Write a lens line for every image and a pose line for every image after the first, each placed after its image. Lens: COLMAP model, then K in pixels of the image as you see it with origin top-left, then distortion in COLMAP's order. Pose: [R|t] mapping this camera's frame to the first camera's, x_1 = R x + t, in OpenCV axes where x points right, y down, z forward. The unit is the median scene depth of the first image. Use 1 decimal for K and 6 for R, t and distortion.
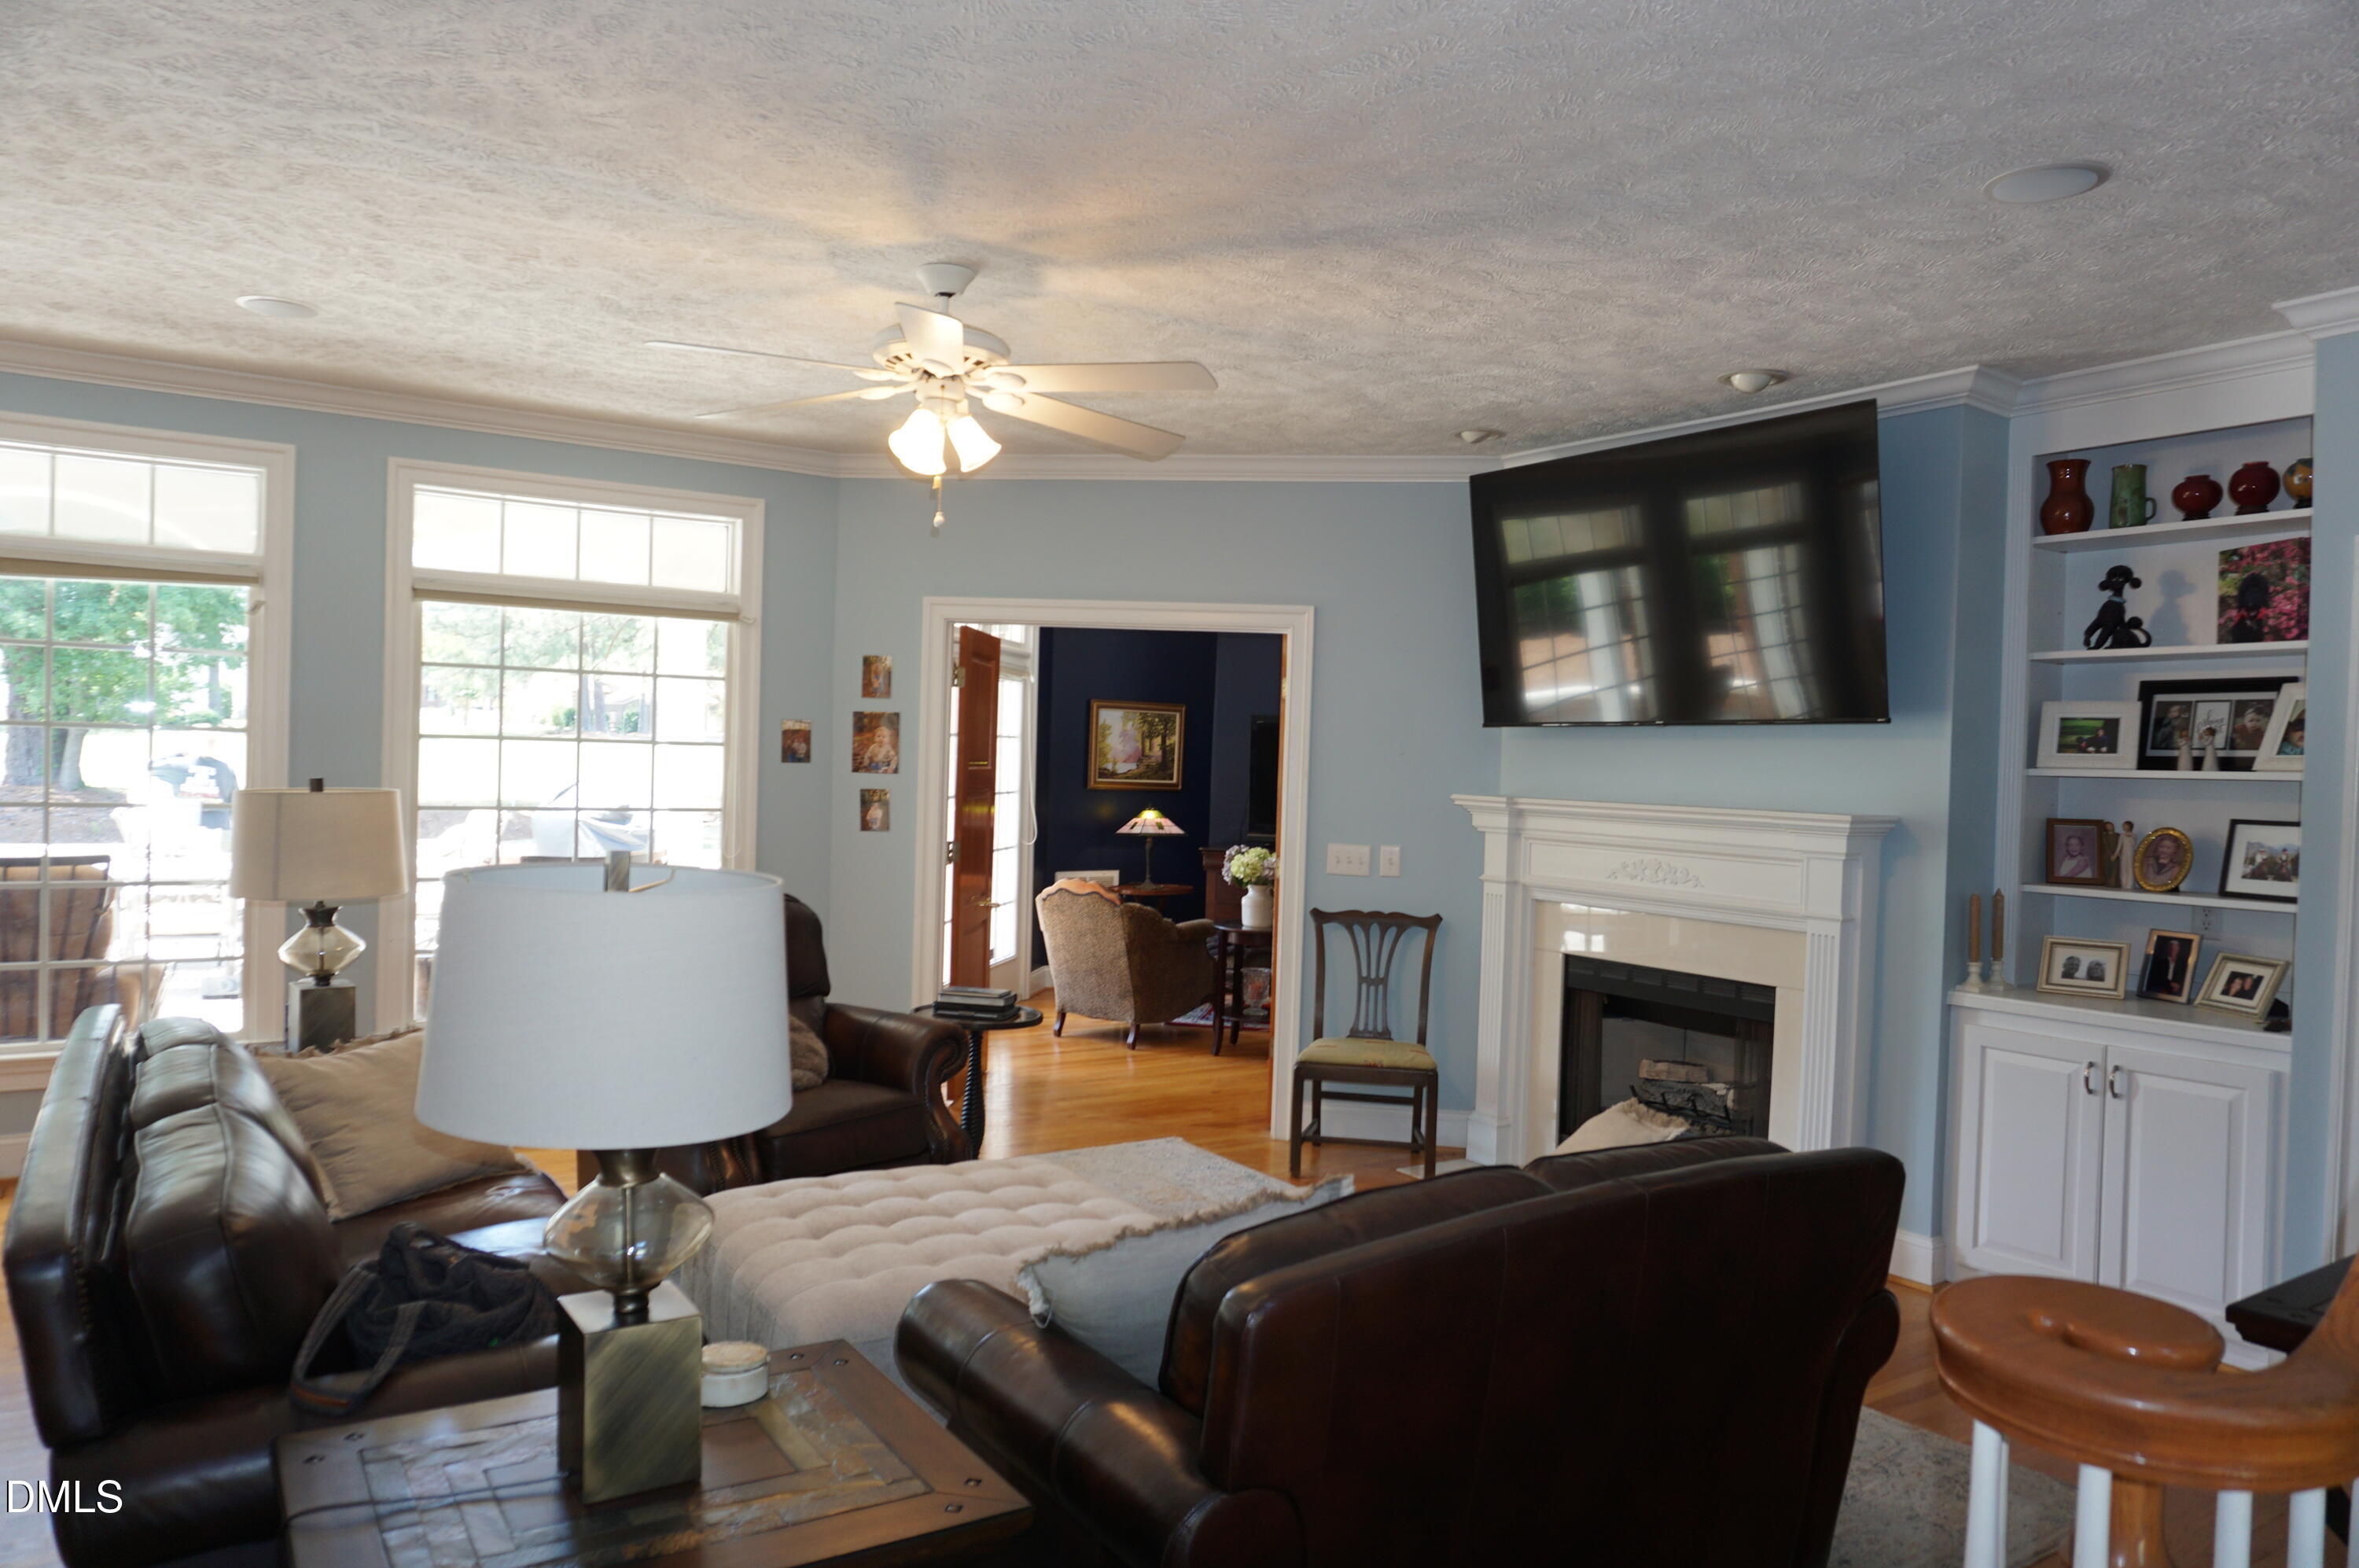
lens RADIAL K [[1571.5, 0, 1177.5], [0, 1571.5, 786.9], [0, 0, 1]] dist [-0.048974, 0.029033]
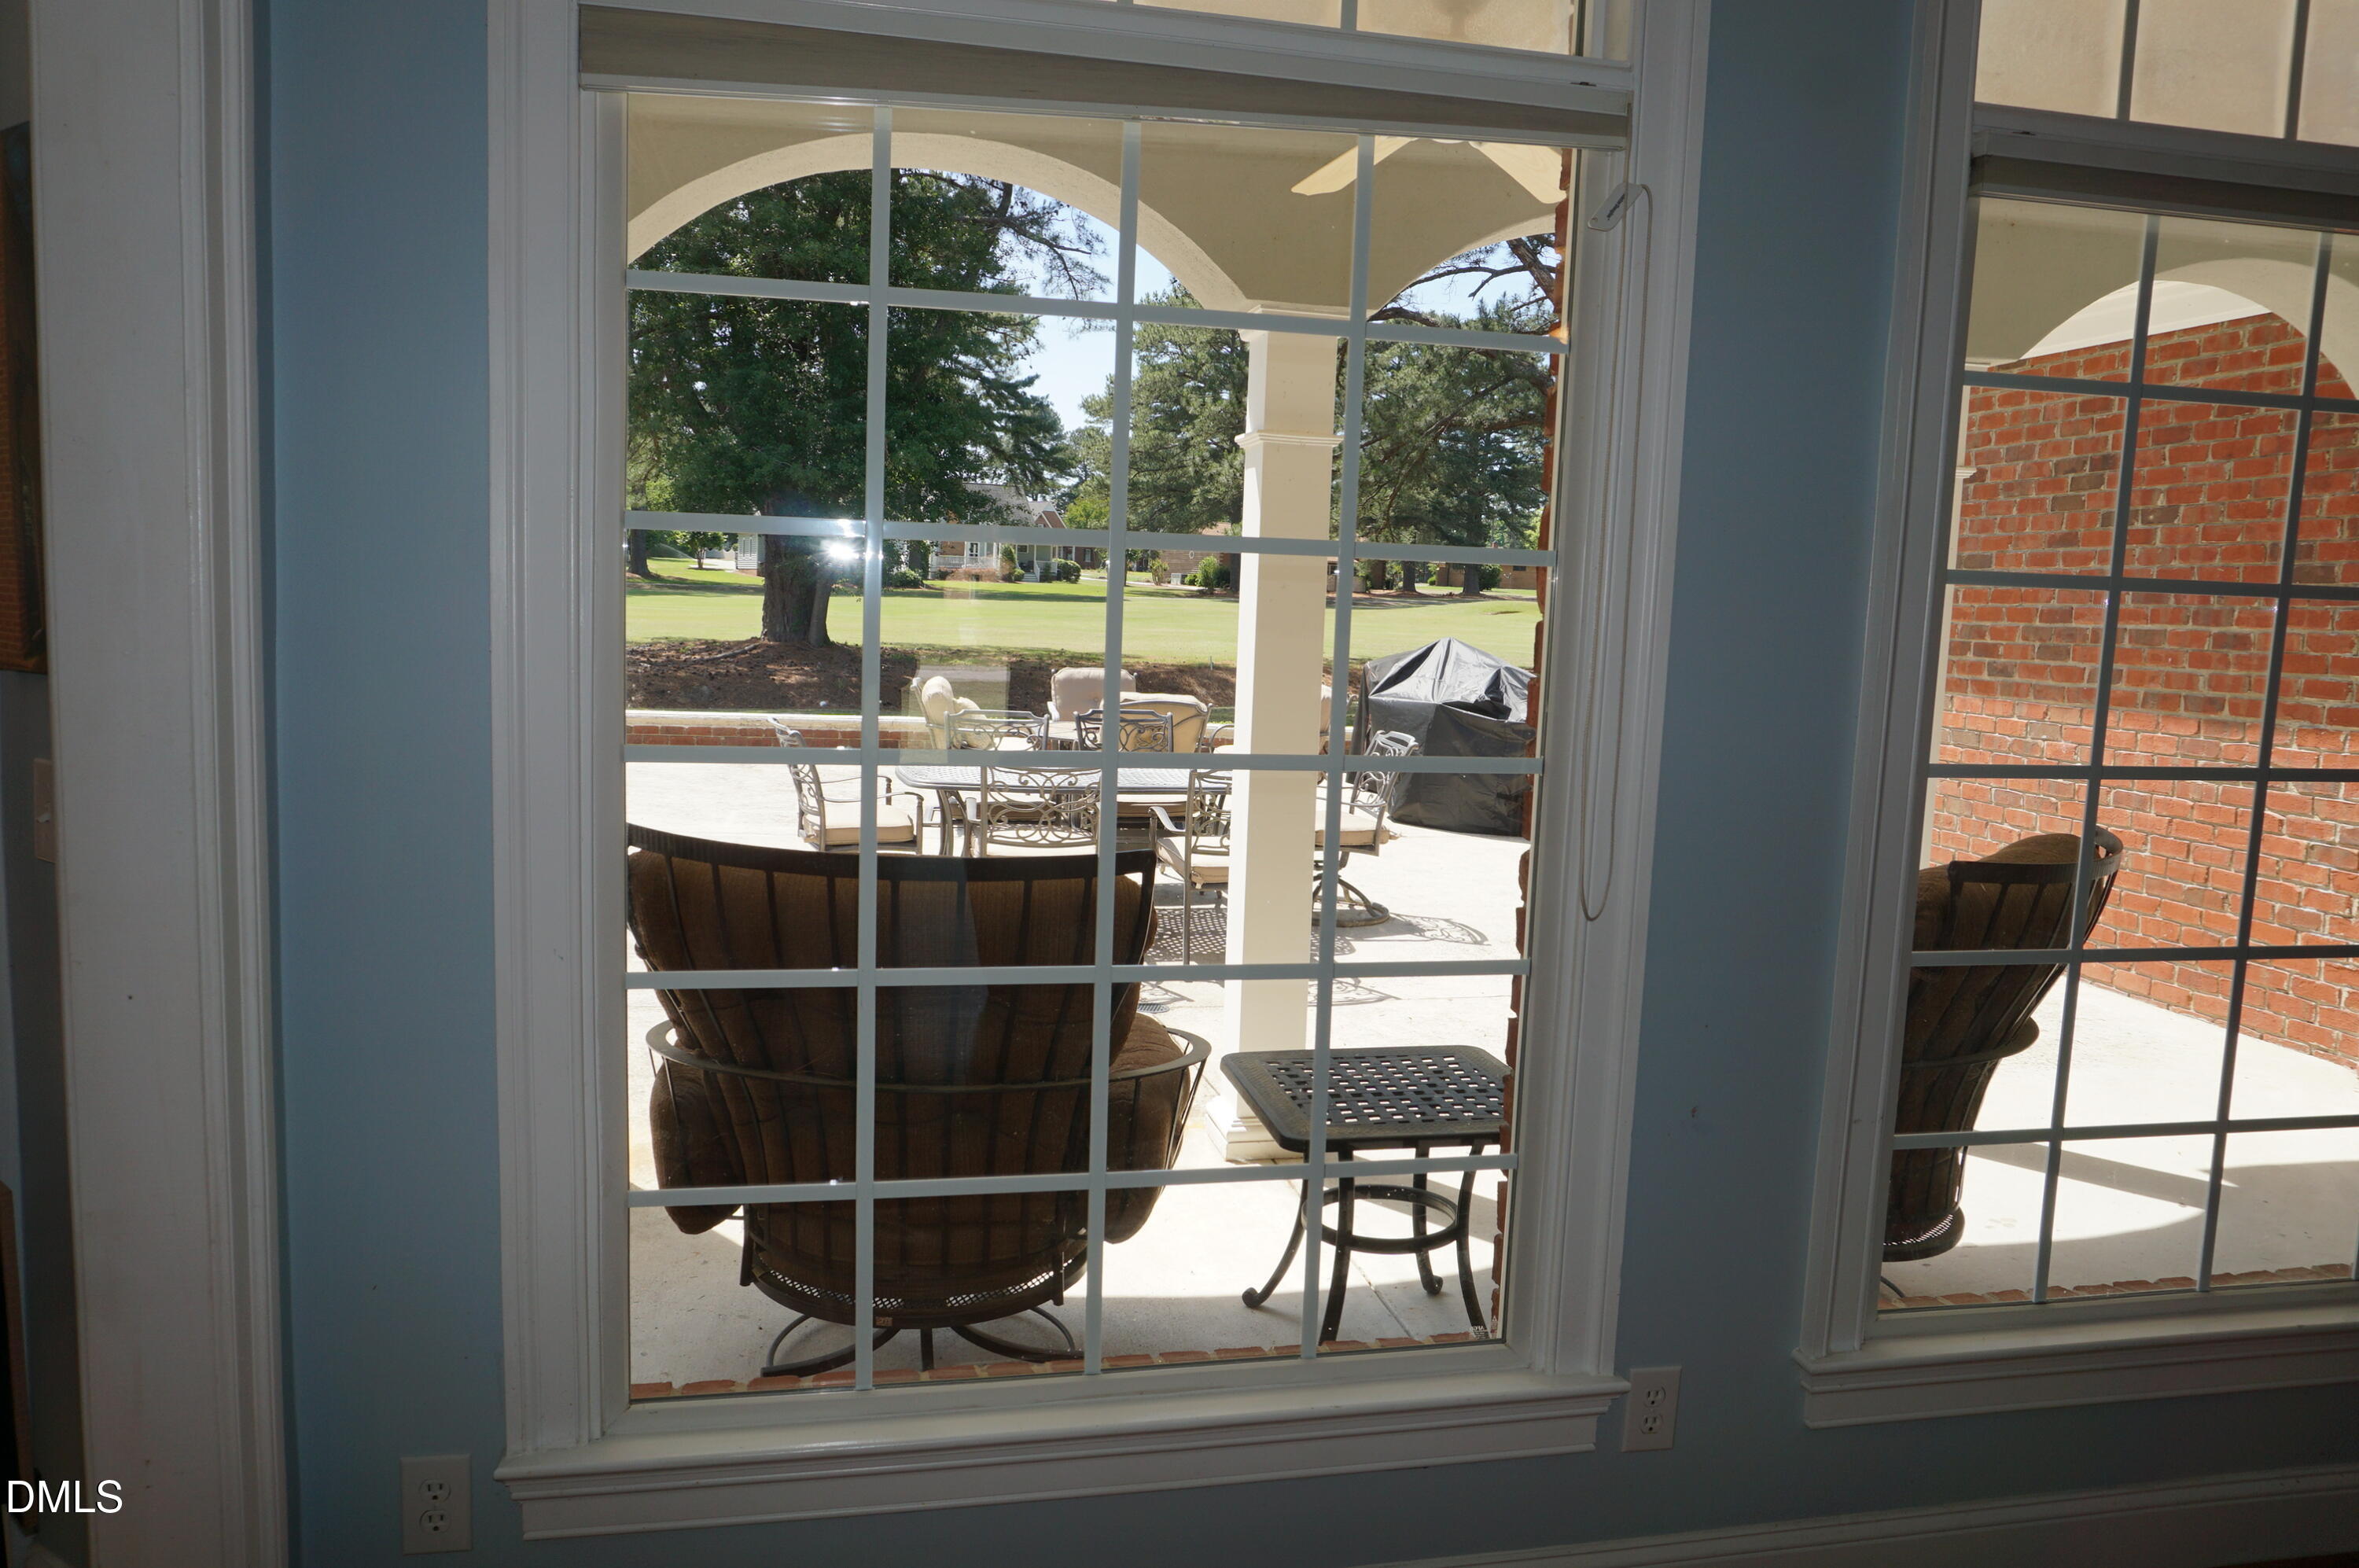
lens RADIAL K [[1571.5, 0, 1183.5], [0, 1571.5, 779.4], [0, 0, 1]] dist [-0.048974, 0.029033]
pose [[0.941855, 0.045375, -0.332941, -0.532770], [-0.018126, 0.996259, 0.084500, -0.015655], [0.335529, -0.073552, 0.939154, 0.609512]]
